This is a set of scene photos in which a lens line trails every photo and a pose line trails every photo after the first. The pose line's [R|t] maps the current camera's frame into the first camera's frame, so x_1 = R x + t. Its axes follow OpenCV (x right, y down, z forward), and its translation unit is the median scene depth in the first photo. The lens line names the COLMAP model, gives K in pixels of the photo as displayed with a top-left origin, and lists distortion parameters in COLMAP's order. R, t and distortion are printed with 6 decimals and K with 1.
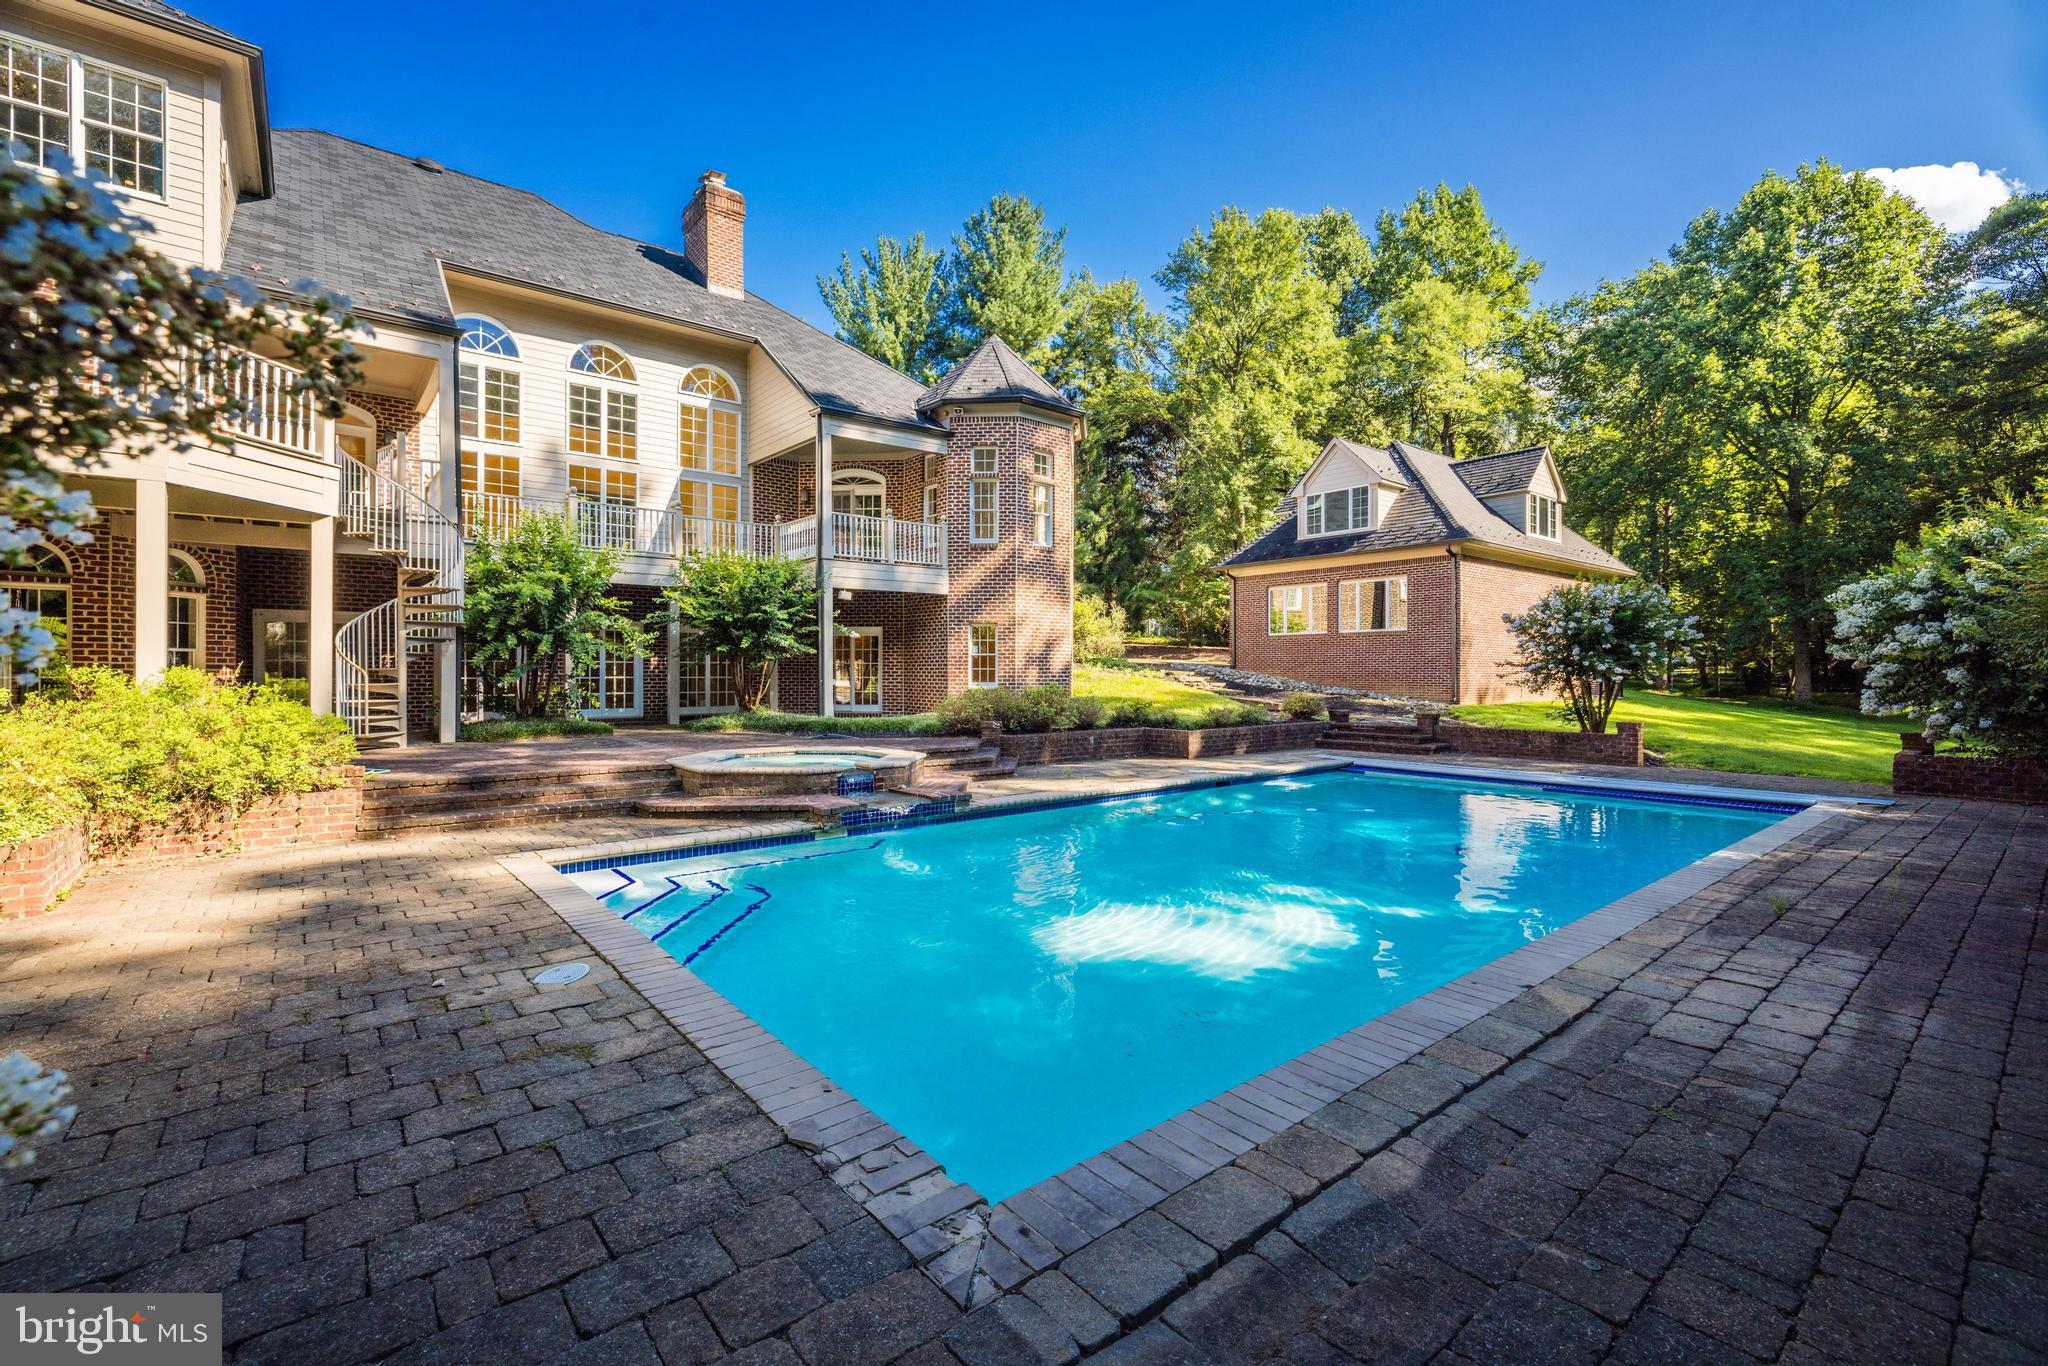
lens RADIAL K [[884.3, 0, 1004.7], [0, 884.3, 677.3], [0, 0, 1]] dist [0.003007, -0.001262]
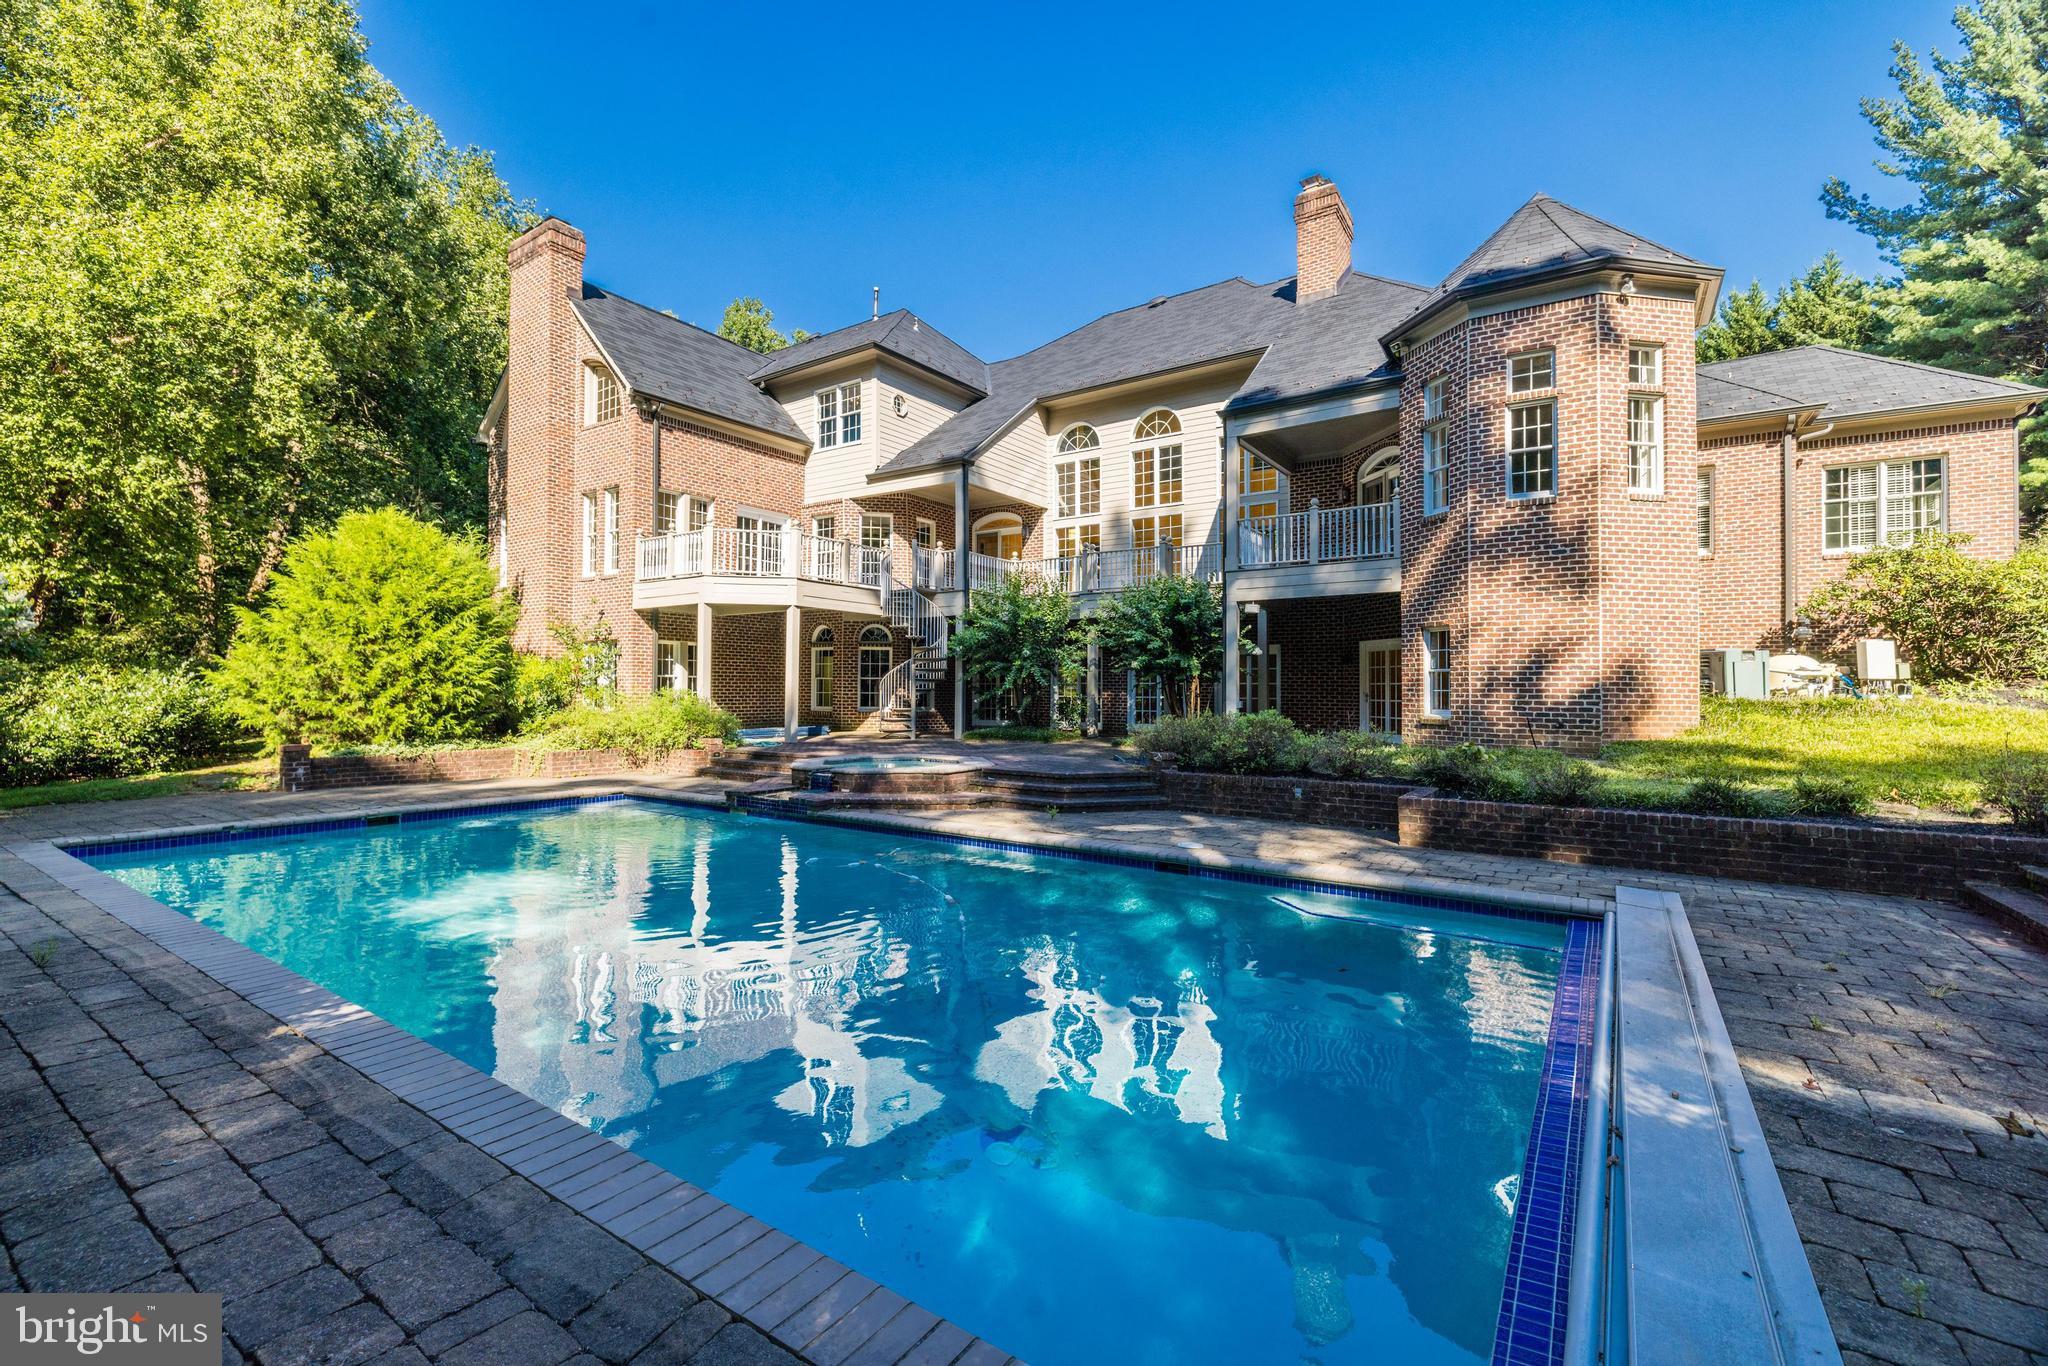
lens RADIAL K [[884.3, 0, 1011.7], [0, 884.3, 676.9], [0, 0, 1]] dist [0.003007, -0.001262]
pose [[0.275588, -0.012387, -0.961196, 0.587355], [-0.011656, 0.999800, -0.016227, -0.005200], [0.961205, 0.015676, 0.275389, 0.492144]]
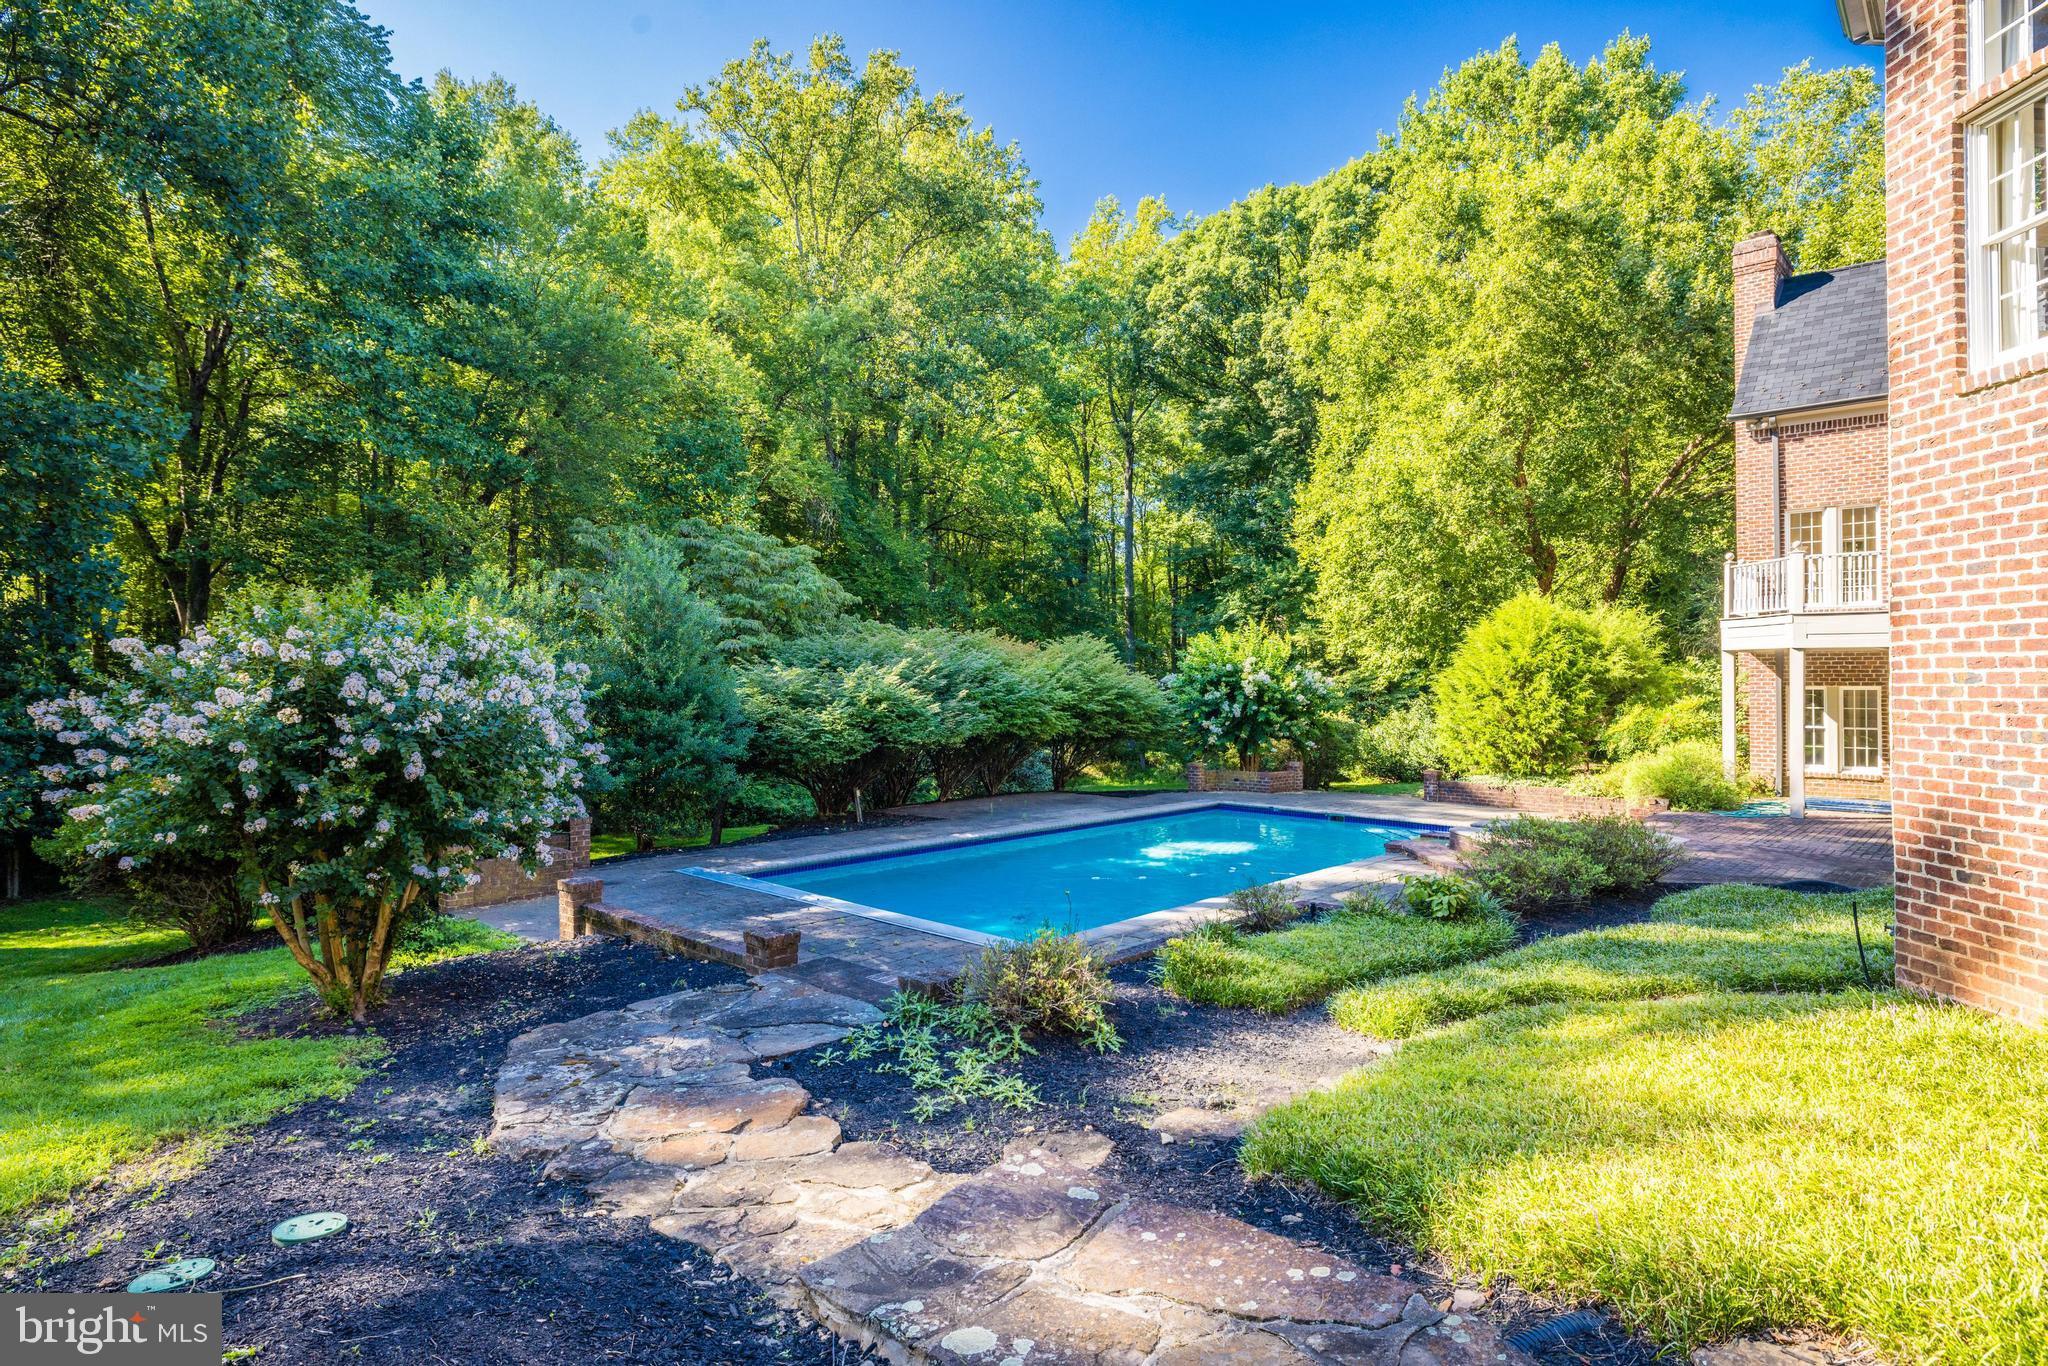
lens RADIAL K [[1077.5, 0, 1016.4], [0, 1077.5, 684.5], [0, 0, 1]] dist [0.000558, -0.000095]
pose [[-0.991151, 0.000146, -0.132738, 0.403312], [-0.000790, 0.999975, 0.007000, -0.069072], [0.132736, 0.007043, -0.991126, 1.380508]]
